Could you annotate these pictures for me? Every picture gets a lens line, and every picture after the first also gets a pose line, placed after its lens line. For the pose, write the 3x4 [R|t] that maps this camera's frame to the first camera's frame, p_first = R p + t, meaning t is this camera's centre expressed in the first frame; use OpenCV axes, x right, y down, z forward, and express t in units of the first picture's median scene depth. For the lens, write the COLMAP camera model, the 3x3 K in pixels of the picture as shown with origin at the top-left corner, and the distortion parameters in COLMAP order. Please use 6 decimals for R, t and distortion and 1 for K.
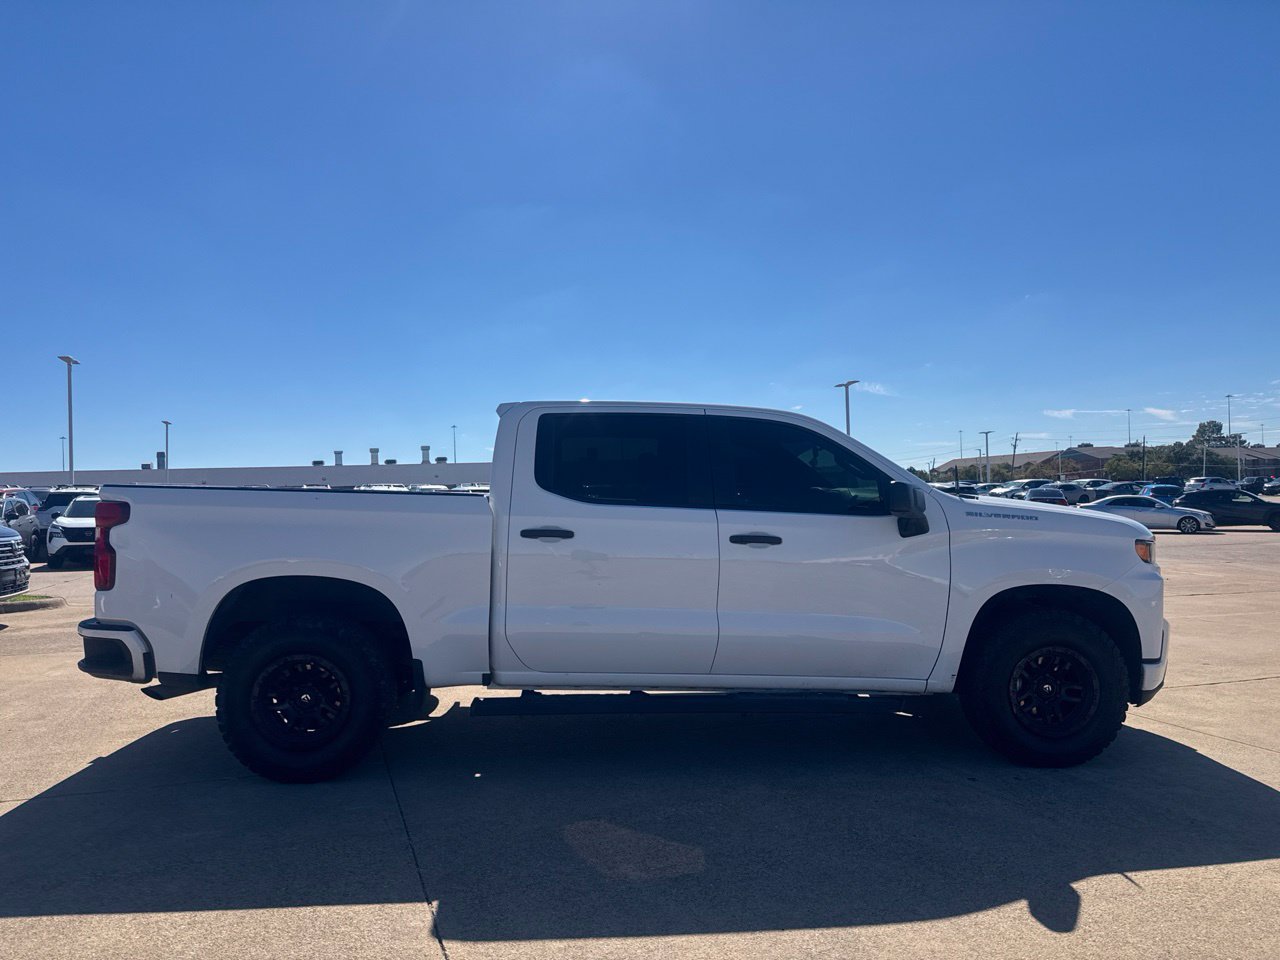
lens RADIAL K [[899.3, 0, 640.2], [0, 899.3, 477.4], [0, 0, 1]] dist [0.077837, -0.105634]
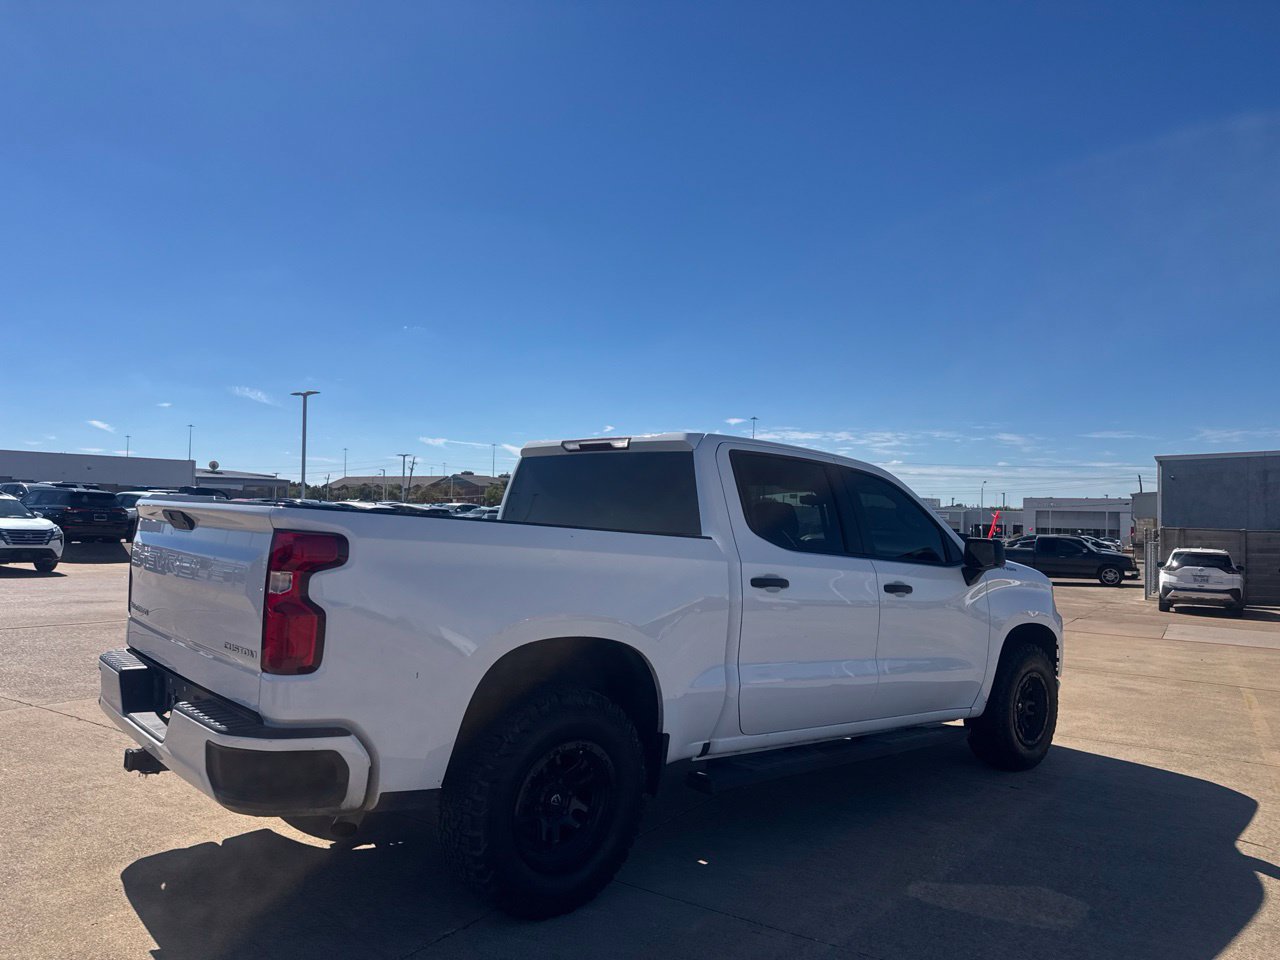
lens RADIAL K [[901.8, 0, 631.8], [0, 901.8, 478.9], [0, 0, 1]] dist [0.074919, -0.097103]
pose [[0.781439, 0.071891, 0.619826, -0.779424], [-0.062321, 0.997366, -0.037109, -0.000468], [-0.620861, -0.009630, 0.783861, 0.354693]]
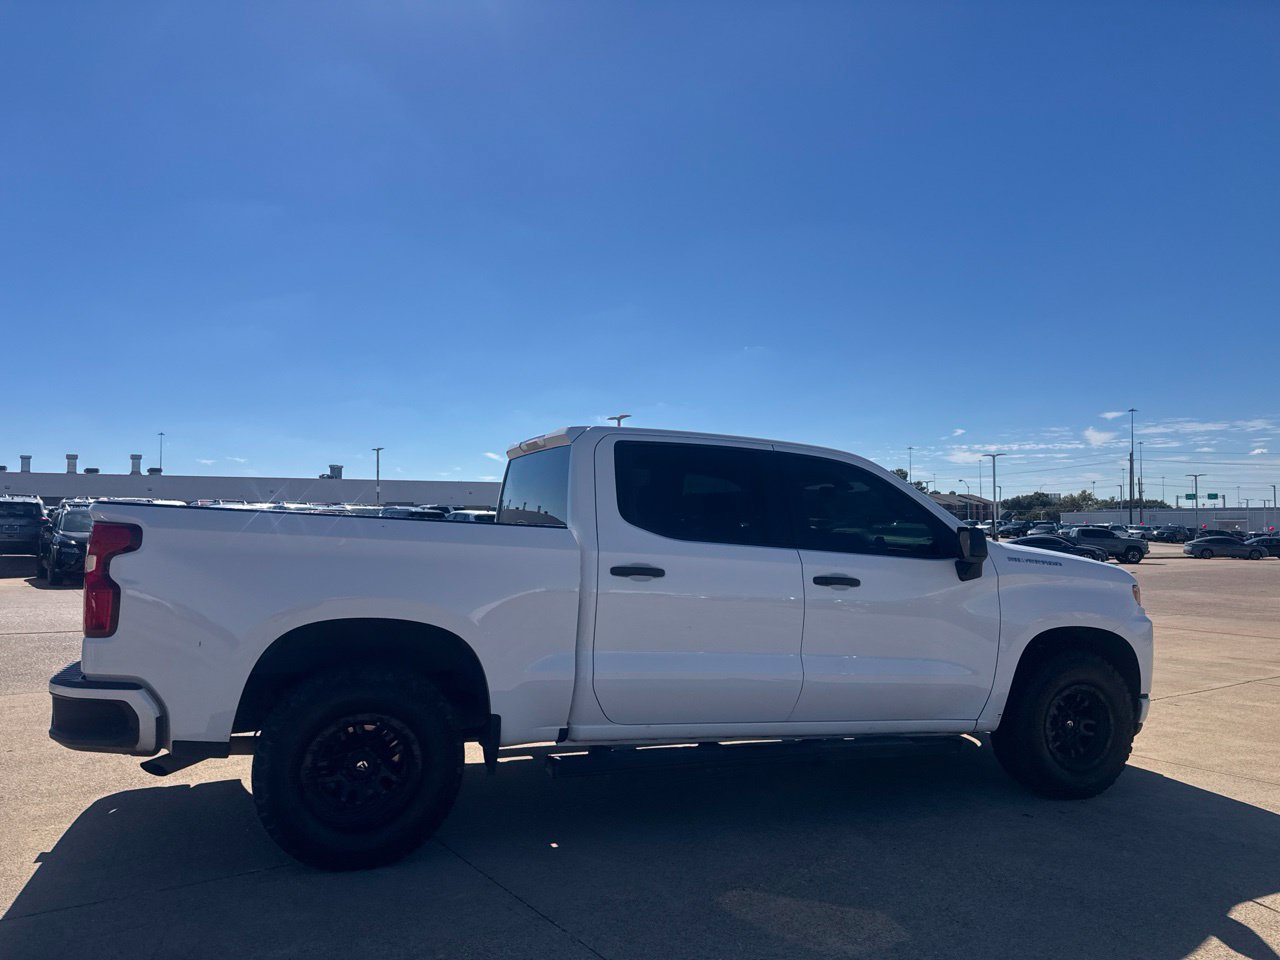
lens RADIAL K [[901.2, 0, 631.5], [0, 901.2, 466.5], [0, 0, 1]] dist [0.049019, -0.052421]
pose [[0.957298, 0.048480, 0.285009, -0.368279], [-0.036844, 0.998259, -0.046053, -0.002084], [-0.286745, 0.033586, 0.957418, 0.116550]]
